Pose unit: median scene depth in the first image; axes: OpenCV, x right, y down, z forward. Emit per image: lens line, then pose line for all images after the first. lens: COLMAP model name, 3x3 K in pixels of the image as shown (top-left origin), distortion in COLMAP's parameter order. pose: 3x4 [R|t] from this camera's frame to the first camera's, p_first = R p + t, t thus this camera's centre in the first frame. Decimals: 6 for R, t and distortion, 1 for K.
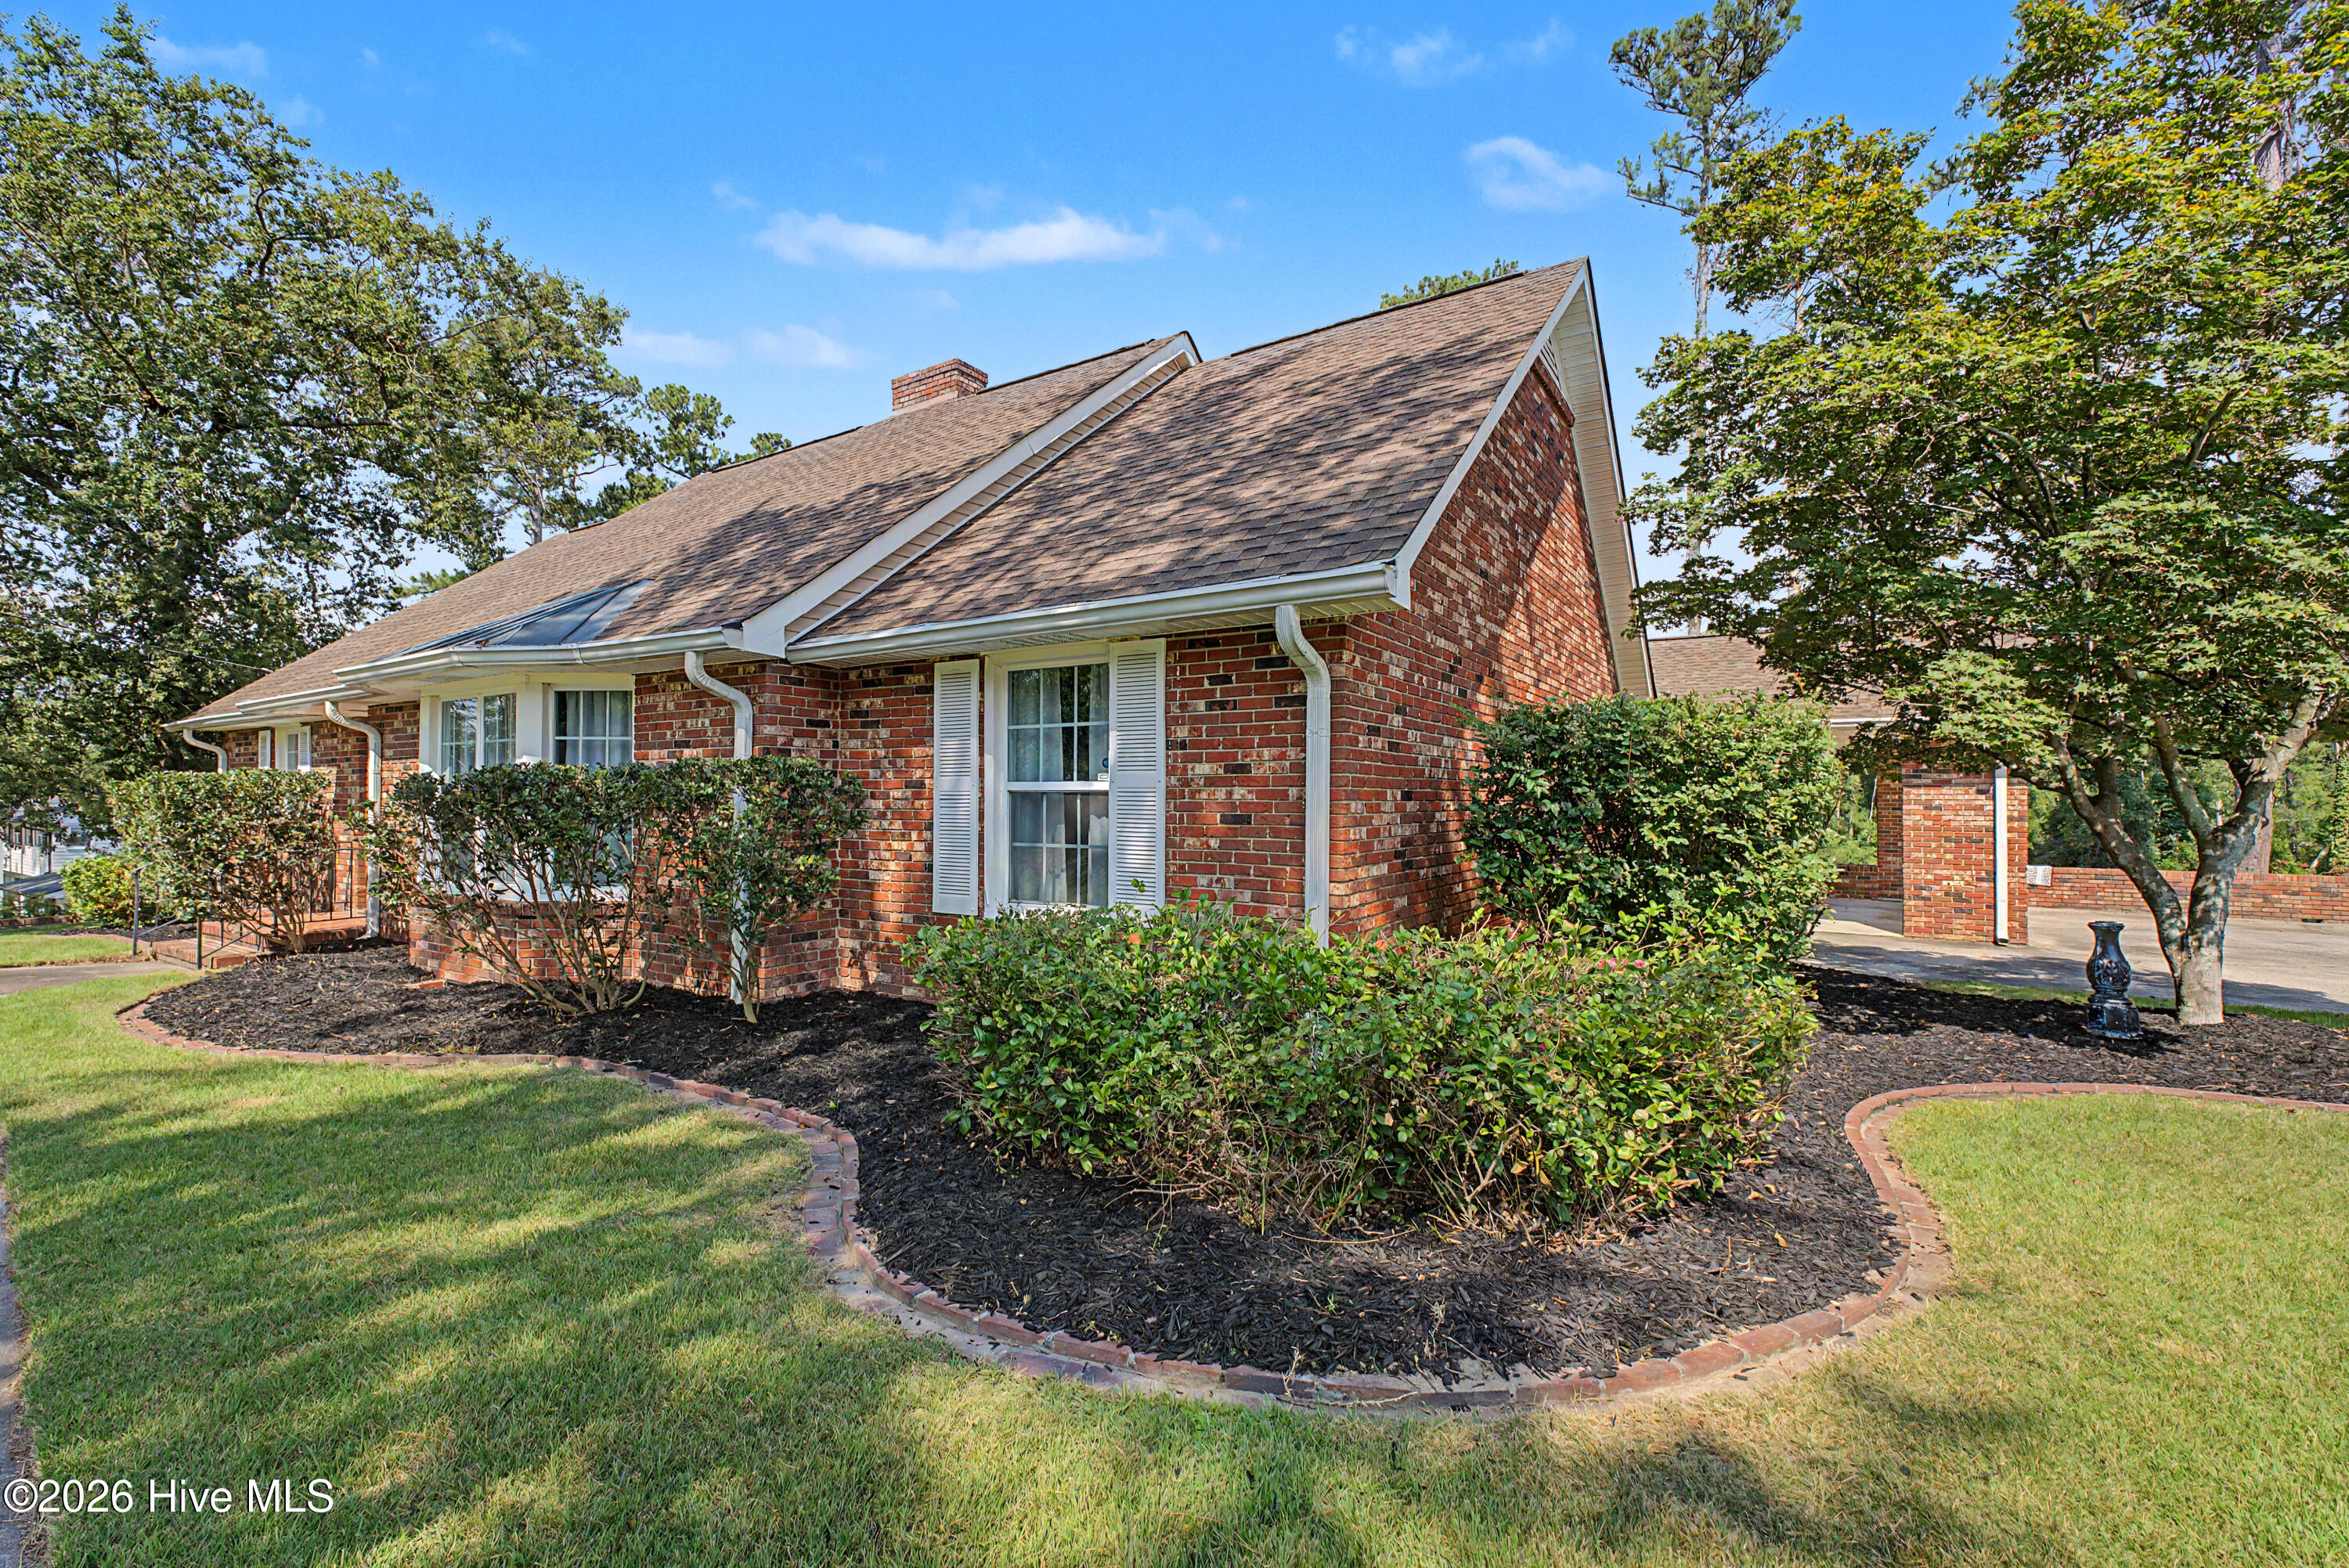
lens RADIAL K [[1003.9, 0, 1155.9], [0, 1003.9, 800.0], [0, 0, 1]] dist [0.003721, -0.001523]
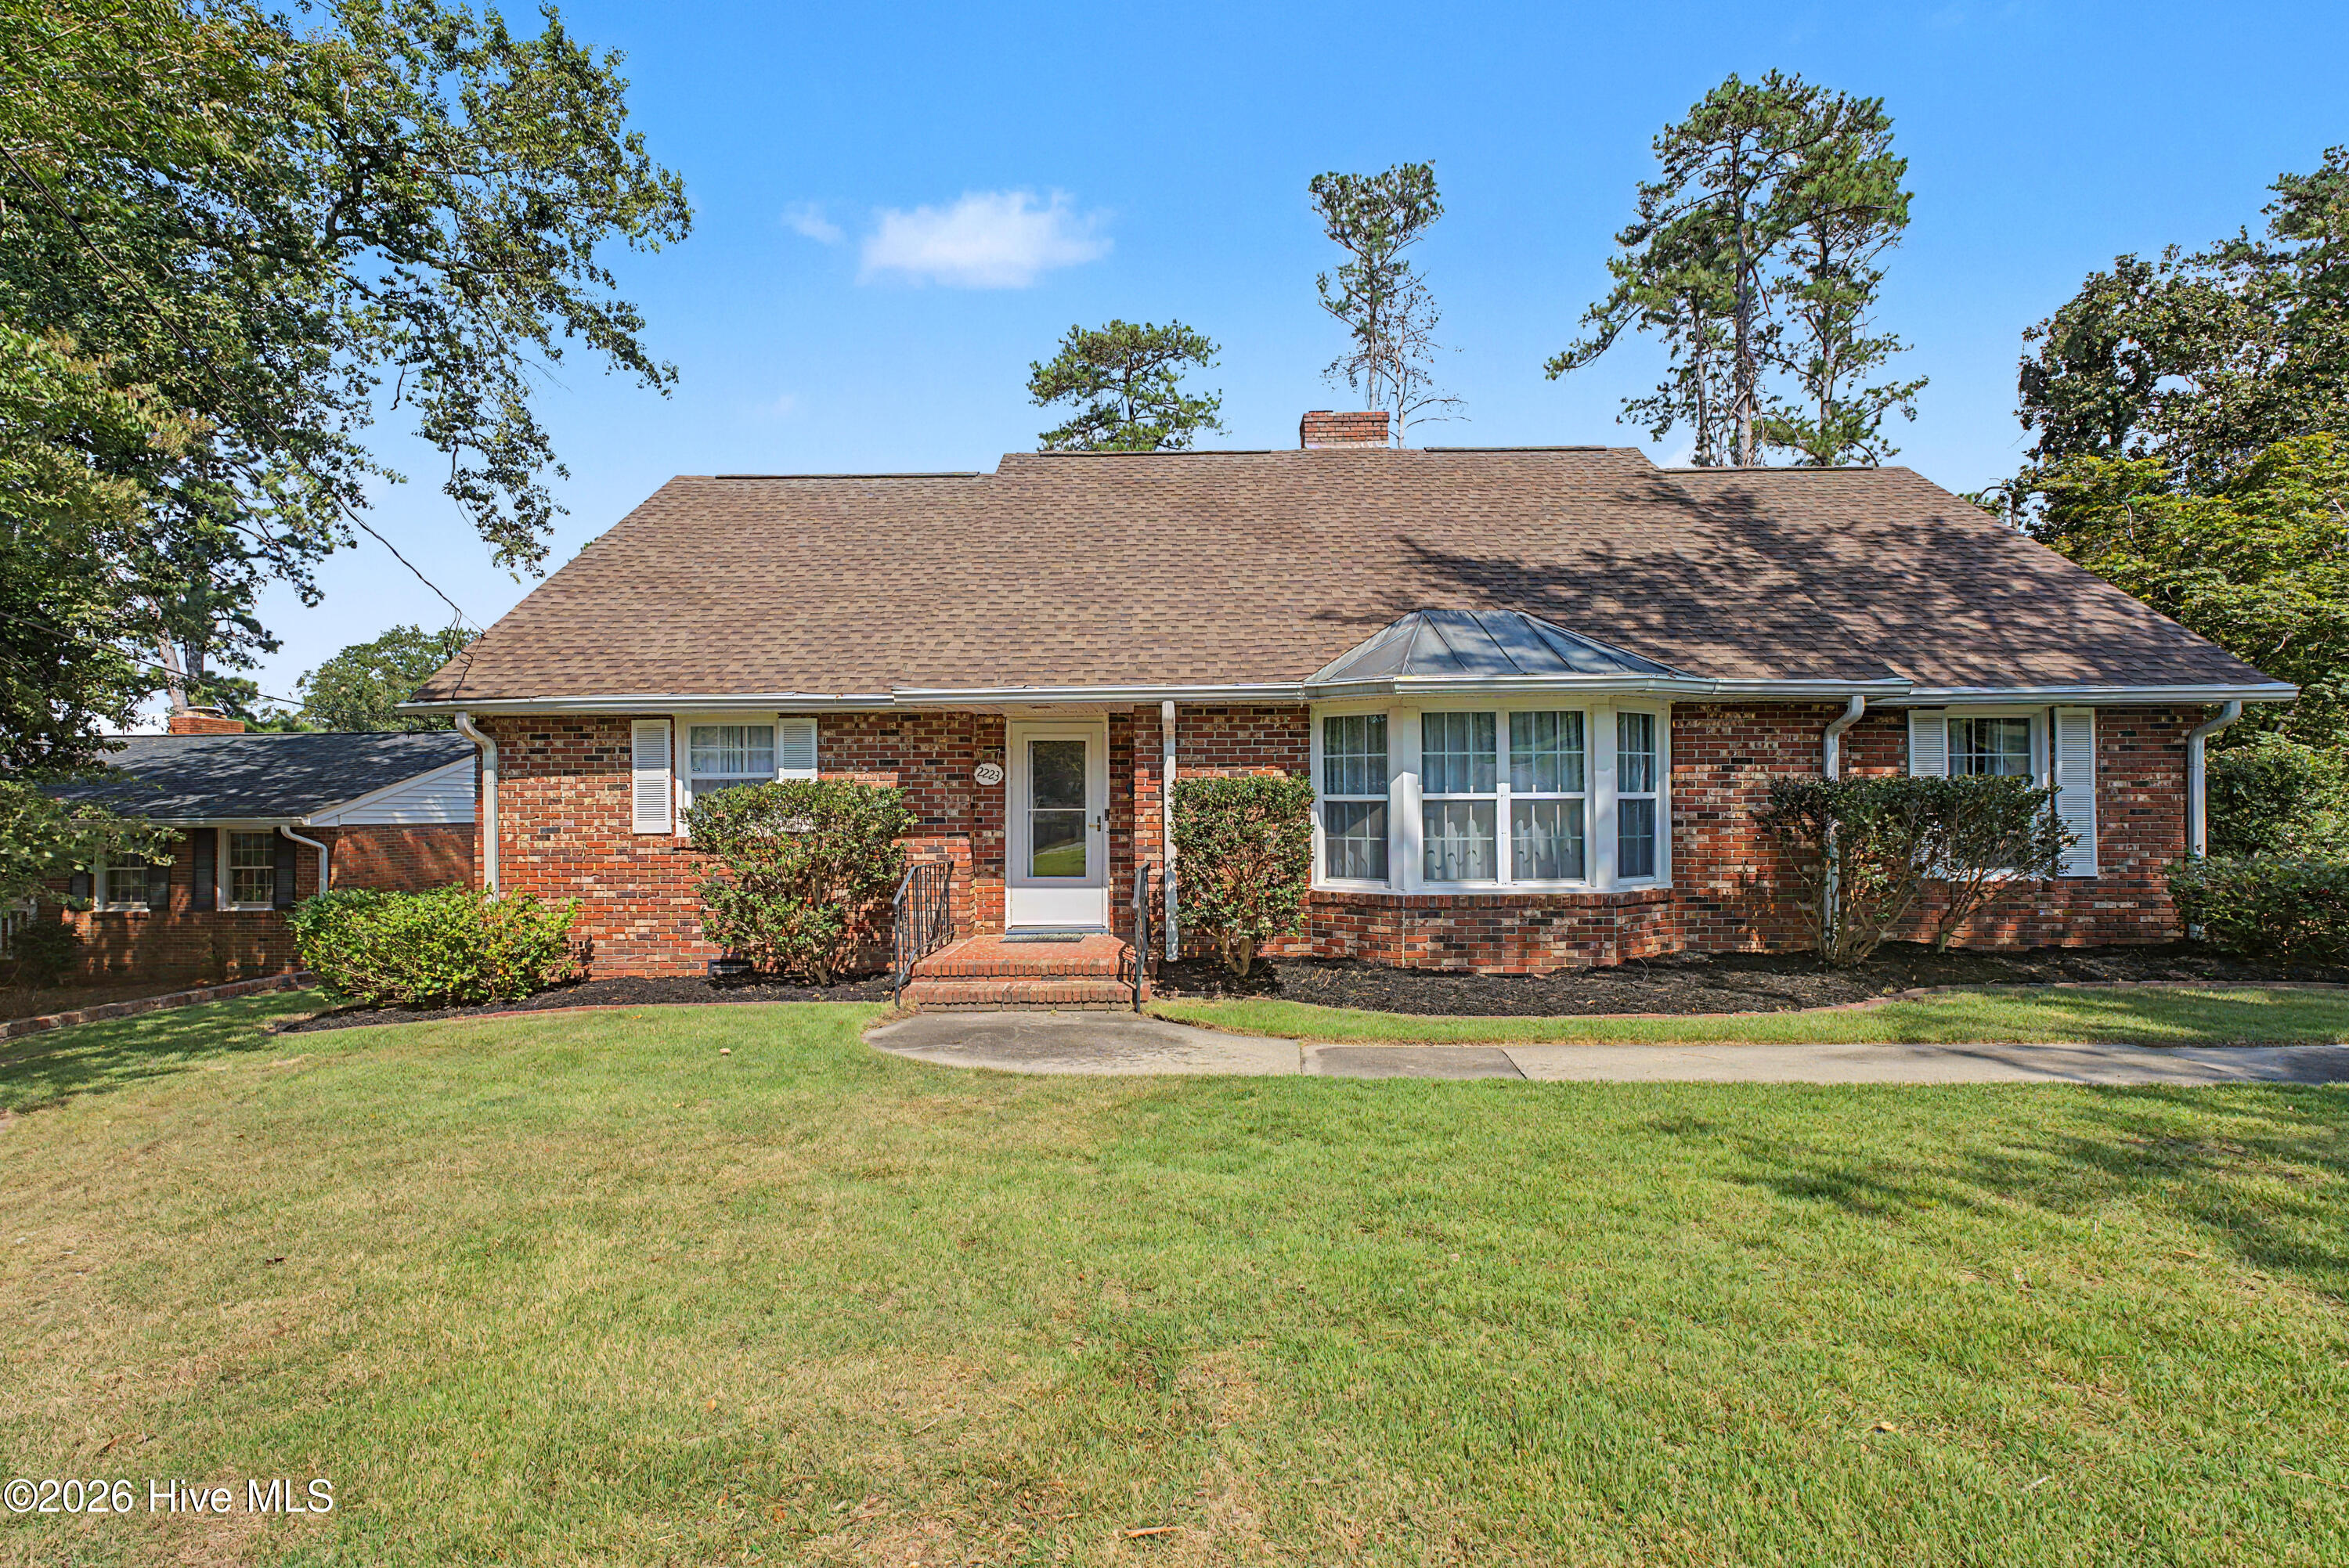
lens RADIAL K [[1003.9, 0, 1172.2], [0, 1003.9, 794.9], [0, 0, 1]] dist [0.003721, -0.001523]
pose [[0.843382, -0.007092, 0.537267, -1.597821], [0.005698, 0.999975, 0.004256, -0.019863], [-0.537284, -0.000528, 0.843401, 0.280607]]
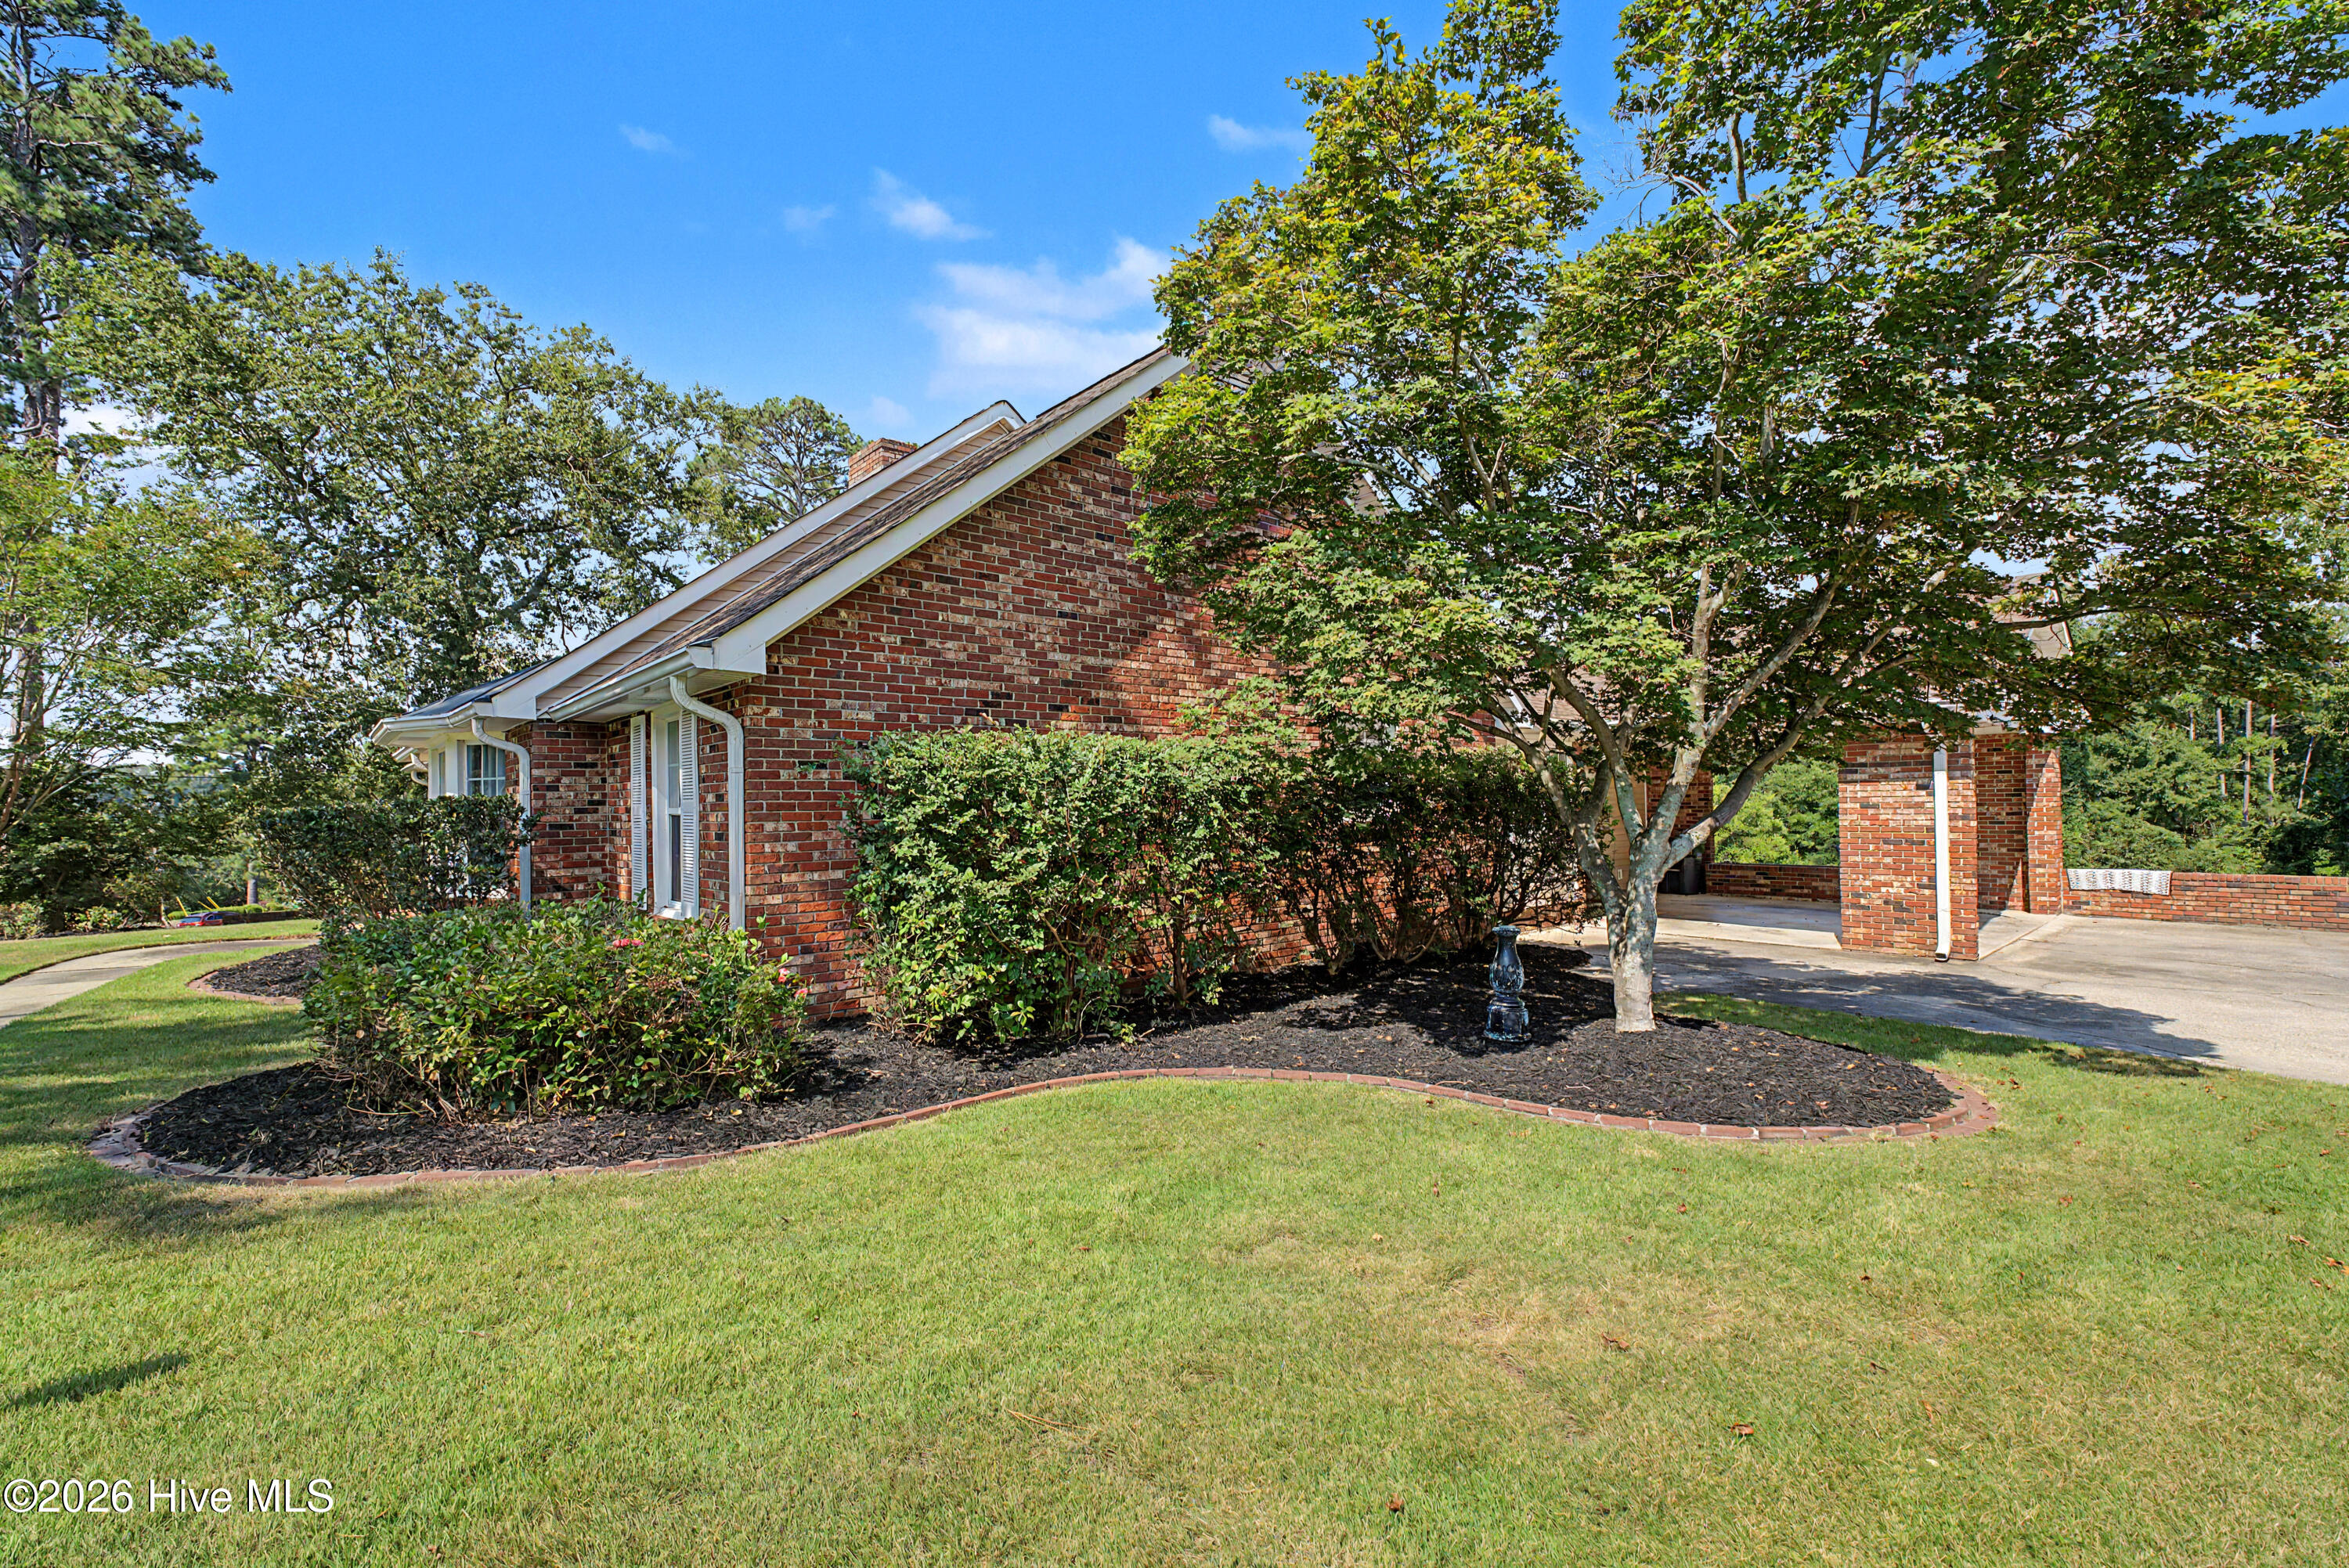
lens RADIAL K [[1003.9, 0, 1158.6], [0, 1003.9, 804.5], [0, 0, 1]] dist [0.003721, -0.001523]
pose [[0.961416, -0.019332, -0.274420, 0.652427], [0.019290, 0.999810, -0.002854, -0.005133], [0.274423, -0.002550, 0.961606, -0.056505]]
